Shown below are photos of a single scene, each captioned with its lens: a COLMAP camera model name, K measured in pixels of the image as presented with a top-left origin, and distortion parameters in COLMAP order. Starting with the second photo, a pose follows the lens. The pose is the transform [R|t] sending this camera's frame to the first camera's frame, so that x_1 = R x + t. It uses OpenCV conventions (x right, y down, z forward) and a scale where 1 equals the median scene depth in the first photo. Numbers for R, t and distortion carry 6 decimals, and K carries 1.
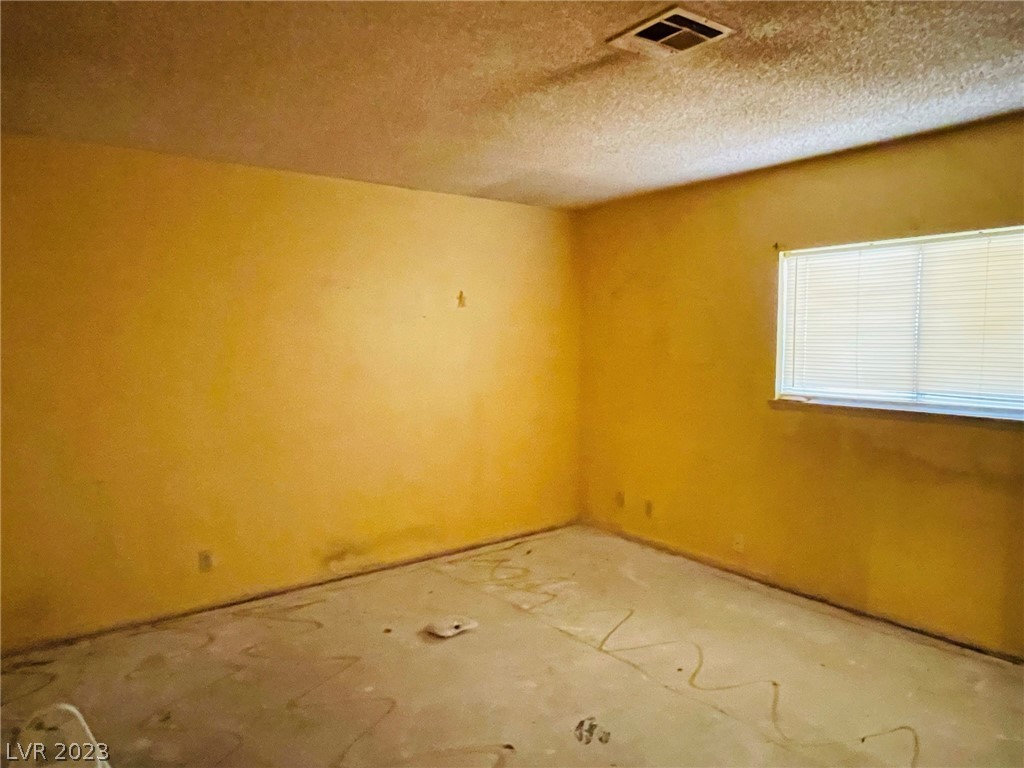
lens RADIAL K [[681.3, 0, 505.7], [0, 681.3, 384.8], [0, 0, 1]] dist [0.028587, -0.045400]
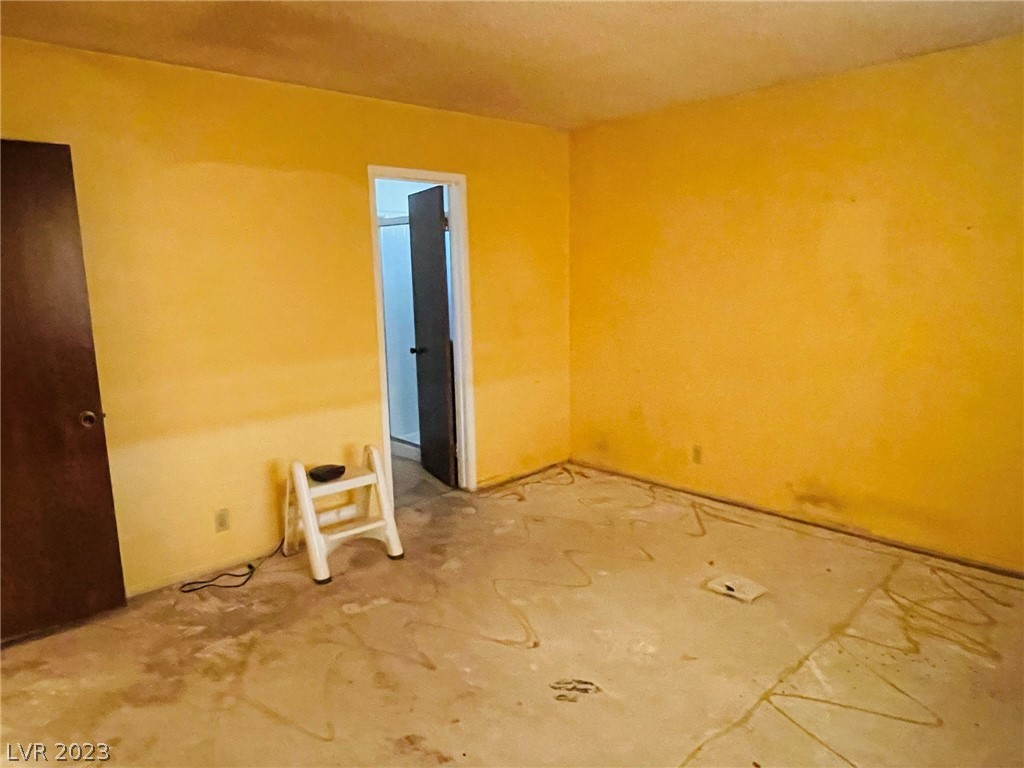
lens RADIAL K [[681.3, 0, 505.7], [0, 681.3, 384.8], [0, 0, 1]] dist [0.028587, -0.045400]
pose [[0.108142, 0.172261, -0.979097, 0.665475], [-0.045618, 0.984696, 0.168207, -0.044145], [0.993088, 0.026474, 0.114345, 0.538828]]
